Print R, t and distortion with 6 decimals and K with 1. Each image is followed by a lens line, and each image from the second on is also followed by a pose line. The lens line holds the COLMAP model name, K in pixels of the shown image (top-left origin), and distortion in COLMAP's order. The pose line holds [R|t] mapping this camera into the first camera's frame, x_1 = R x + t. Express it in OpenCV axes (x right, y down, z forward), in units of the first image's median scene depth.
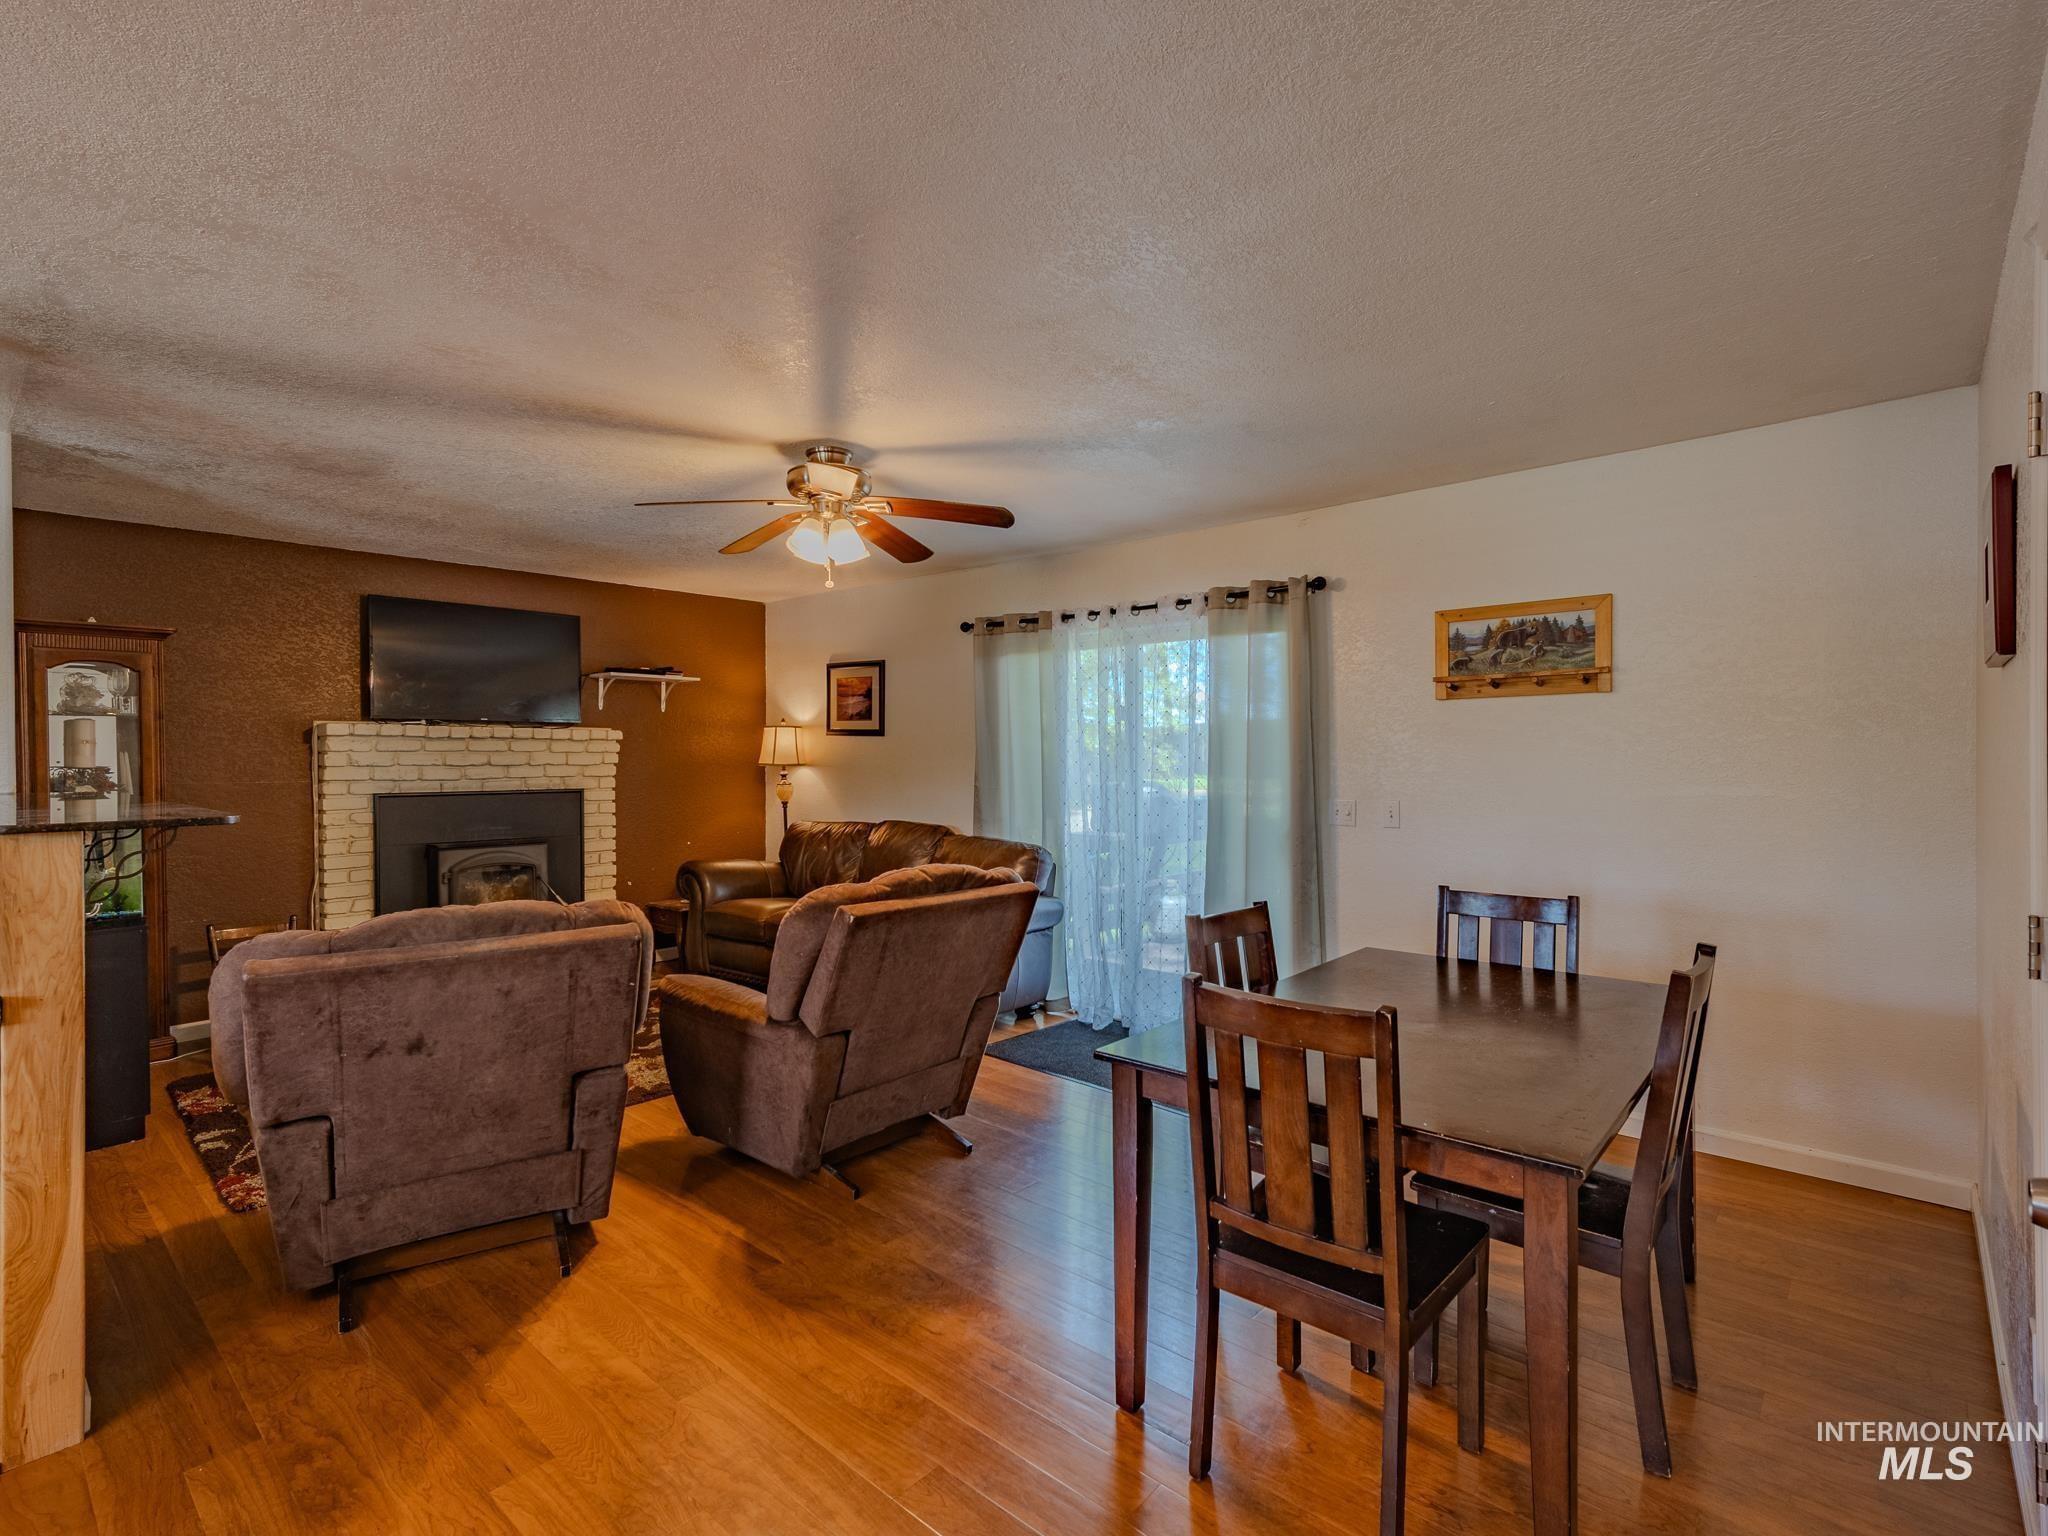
lens RADIAL K [[992.5, 0, 988.4], [0, 992.5, 762.0], [0, 0, 1]] dist [-0.002456, 0.007454]
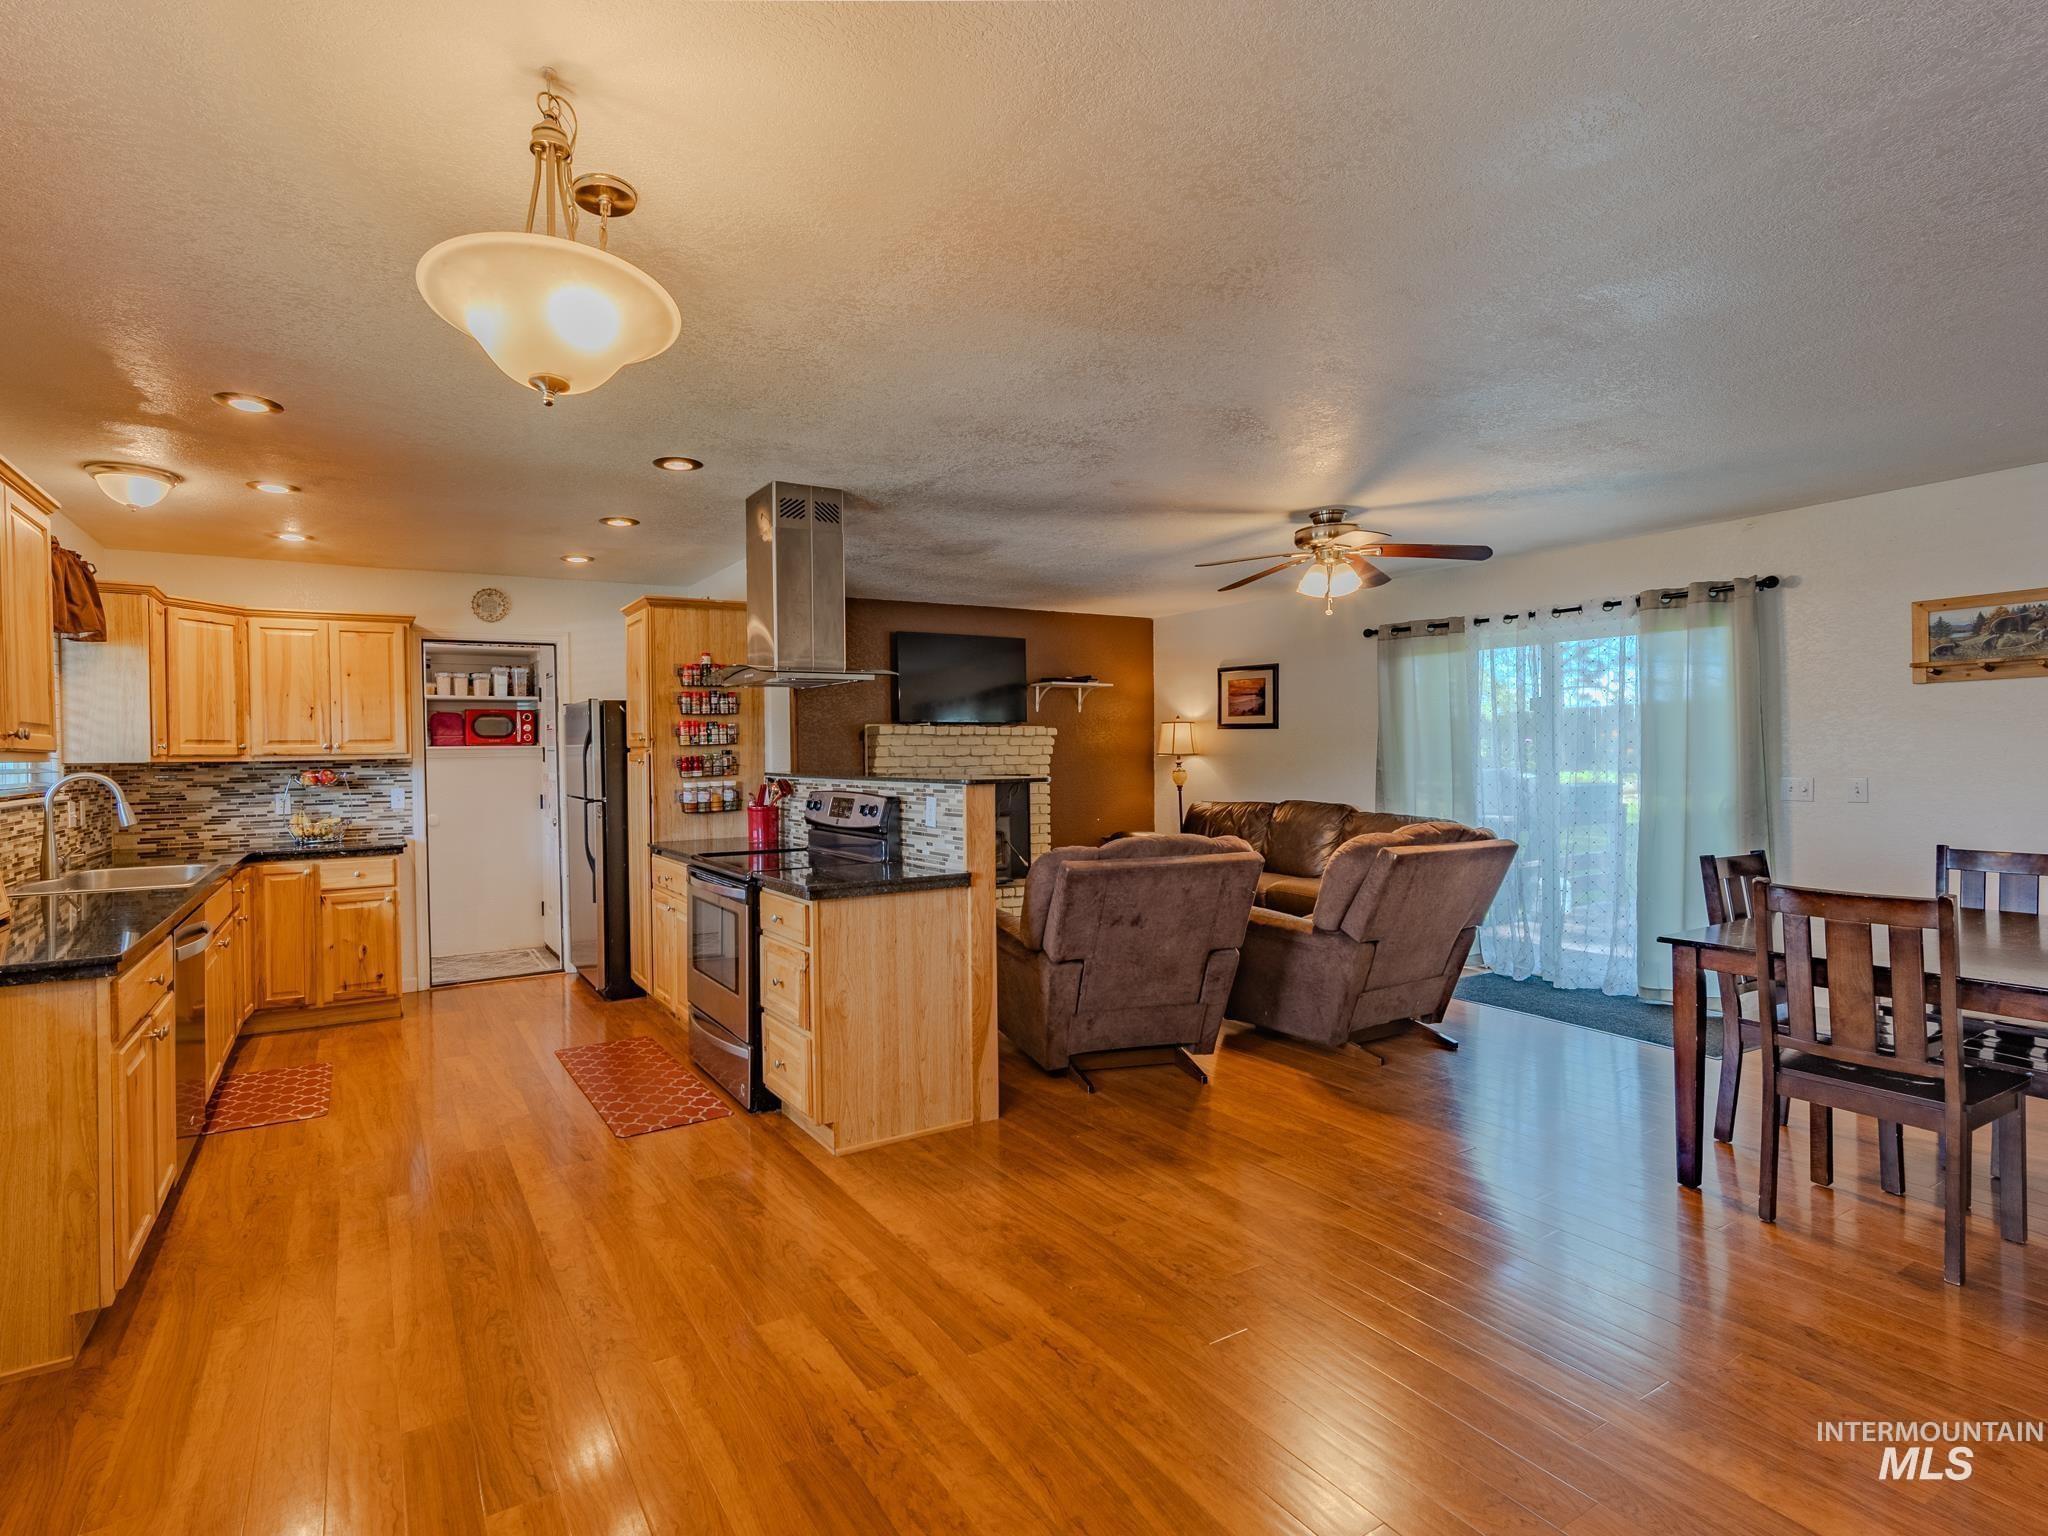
lens RADIAL K [[984.1, 0, 891.5], [0, 984.1, 762.7], [0, 0, 1]] dist [-0.003056, 0.007398]
pose [[0.946483, -0.006444, -0.322689, -0.257297], [0.007461, 0.999970, 0.001914, 0.013031], [0.322667, -0.004219, 0.946503, -0.382918]]
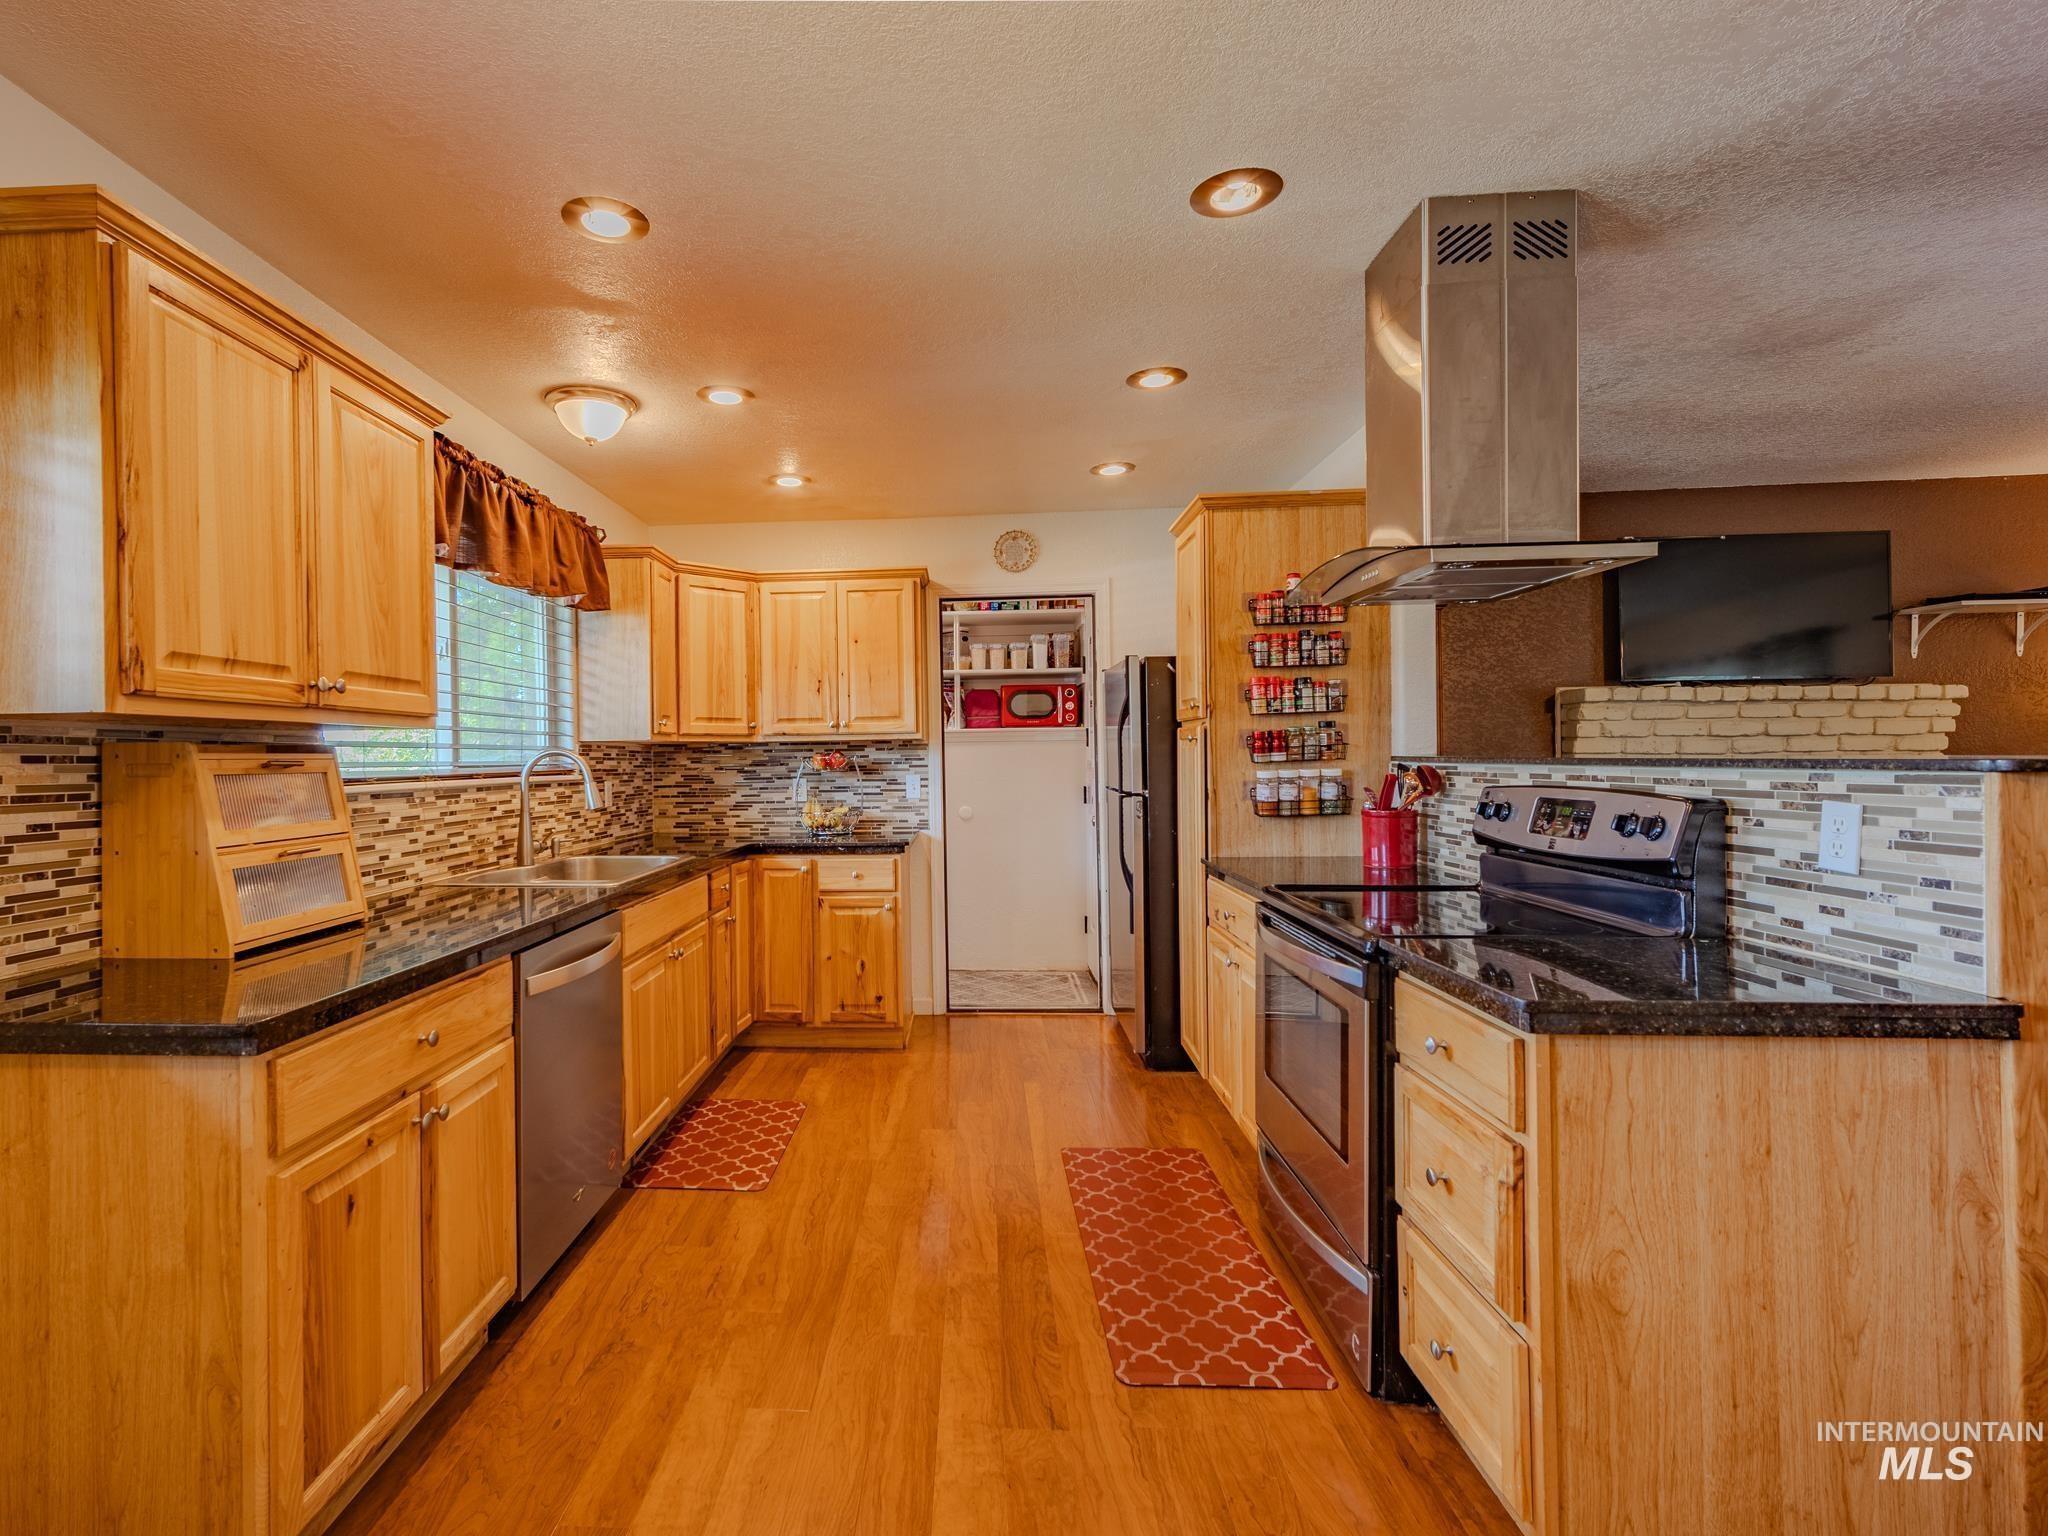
lens RADIAL K [[984.6, 0, 903.7], [0, 984.6, 761.5], [0, 0, 1]] dist [-0.003341, 0.007642]
pose [[0.621239, -0.000927, -0.783620, -0.447429], [0.003034, 0.999995, 0.001222, 0.029645], [0.783615, -0.003137, 0.621239, -0.029982]]
